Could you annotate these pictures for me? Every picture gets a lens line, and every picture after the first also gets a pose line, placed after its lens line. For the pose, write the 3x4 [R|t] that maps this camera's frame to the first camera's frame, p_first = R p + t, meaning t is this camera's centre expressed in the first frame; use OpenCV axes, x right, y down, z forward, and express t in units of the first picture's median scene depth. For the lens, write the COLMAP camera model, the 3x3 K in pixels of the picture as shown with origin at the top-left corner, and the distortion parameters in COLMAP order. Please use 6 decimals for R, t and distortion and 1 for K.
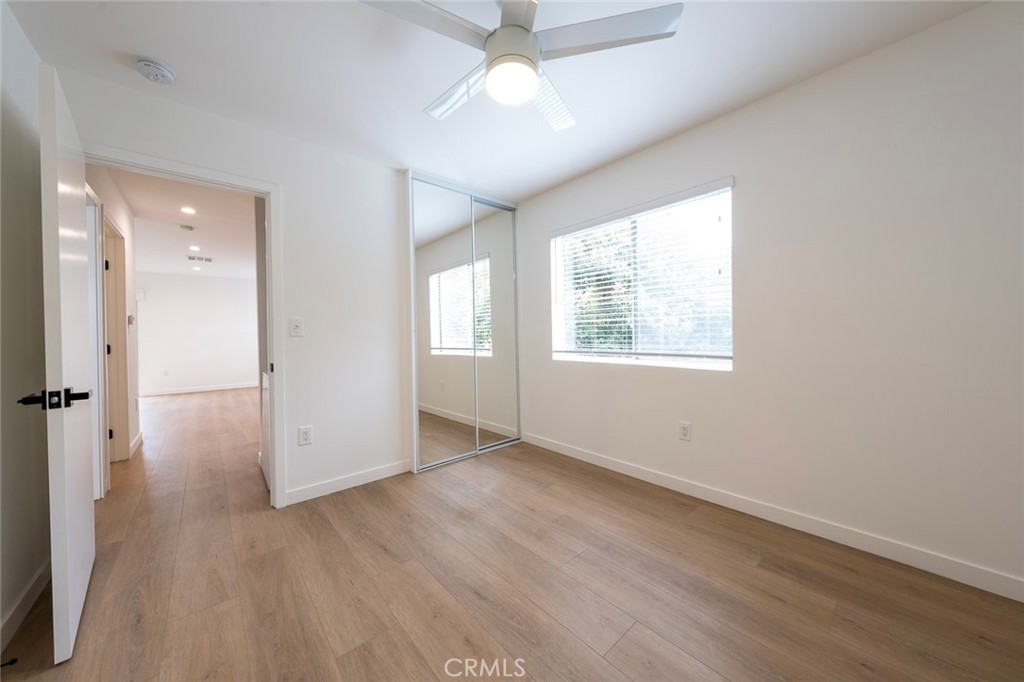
lens RADIAL K [[356.5, 0, 503.6], [0, 356.5, 340.3], [0, 0, 1]] dist [-0.000522, 0.000015]
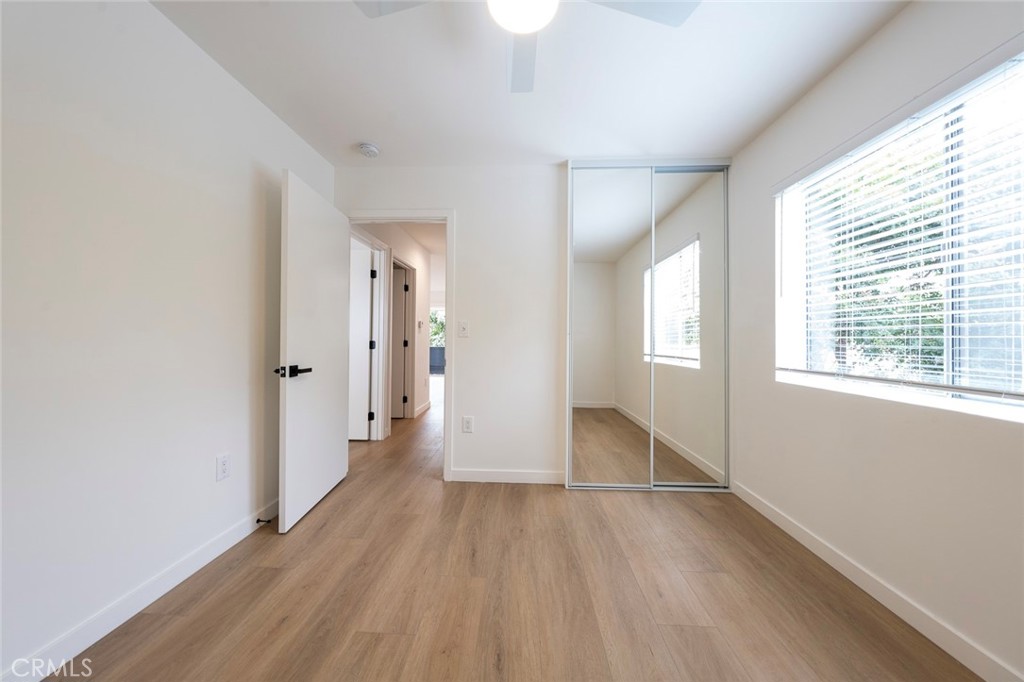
lens RADIAL K [[351.6, 0, 500.7], [0, 351.6, 340.2], [0, 0, 1]] dist [0.000301, -0.000009]
pose [[0.722437, 0.024546, -0.691001, 0.303417], [-0.031717, 0.999494, 0.002344, -0.007579], [0.690709, 0.020223, 0.722850, 0.270135]]
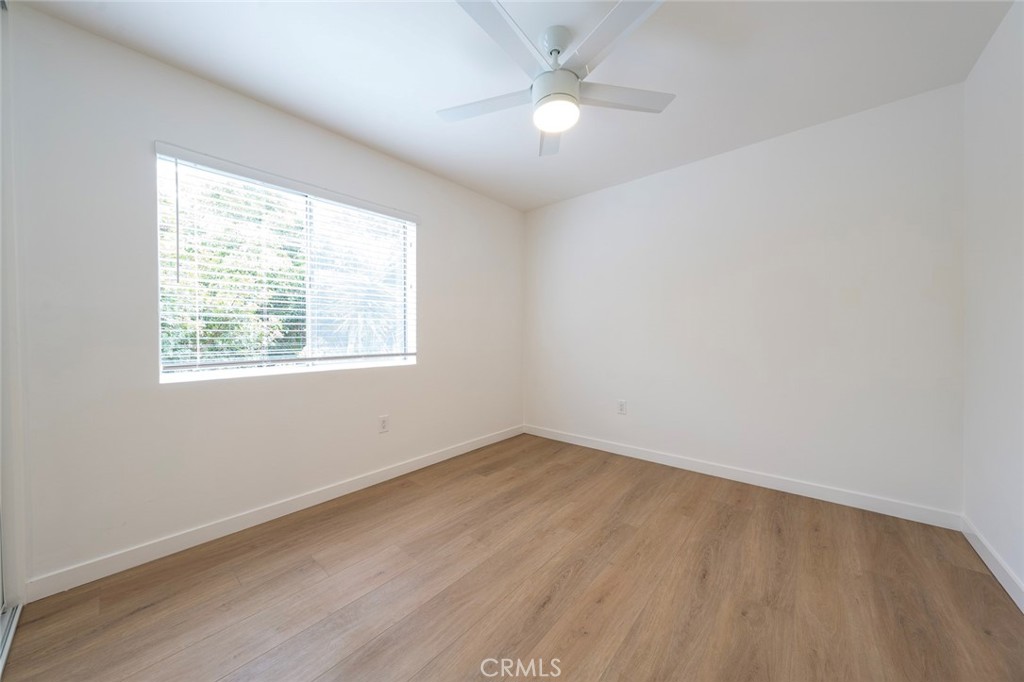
lens RADIAL K [[353.6, 0, 514.0], [0, 353.6, 339.4], [0, 0, 1]] dist [-0.002712, -0.000121]
pose [[-0.170839, 0.000268, 0.985299, -0.648363], [0.022623, 0.999737, 0.003651, -0.000676], [-0.985039, 0.022914, -0.170800, 0.803067]]
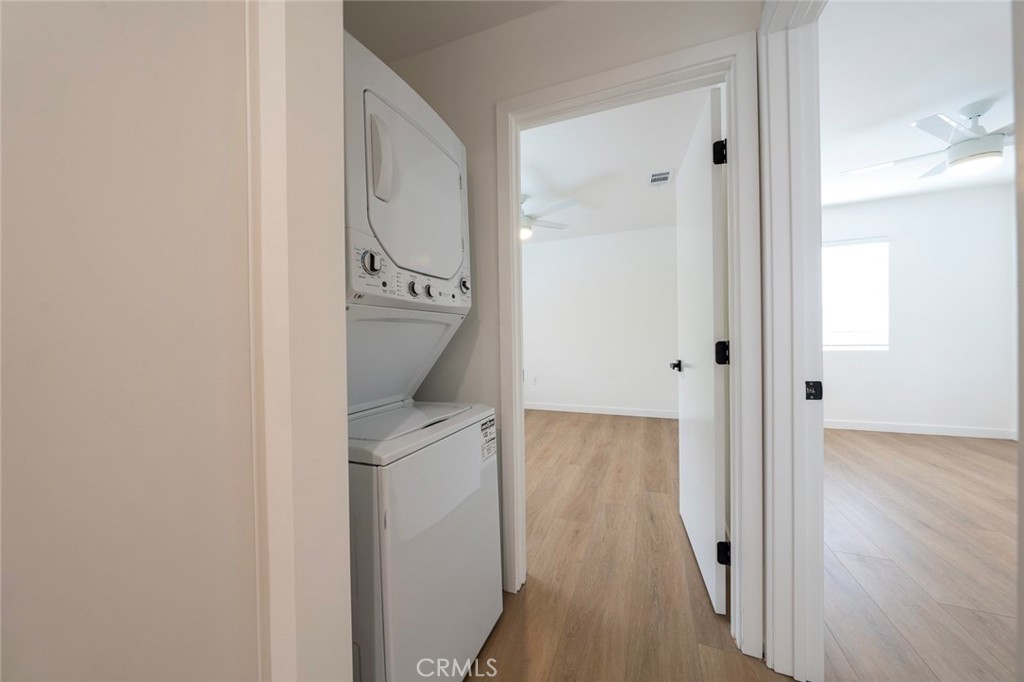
lens RADIAL K [[353.6, 0, 514.0], [0, 353.6, 339.4], [0, 0, 1]] dist [-0.002712, -0.000121]
pose [[-0.486849, 0.011900, 0.873405, -1.255811], [0.032384, 0.999466, 0.004434, 0.002580], [-0.872886, 0.030444, -0.486974, 1.354827]]
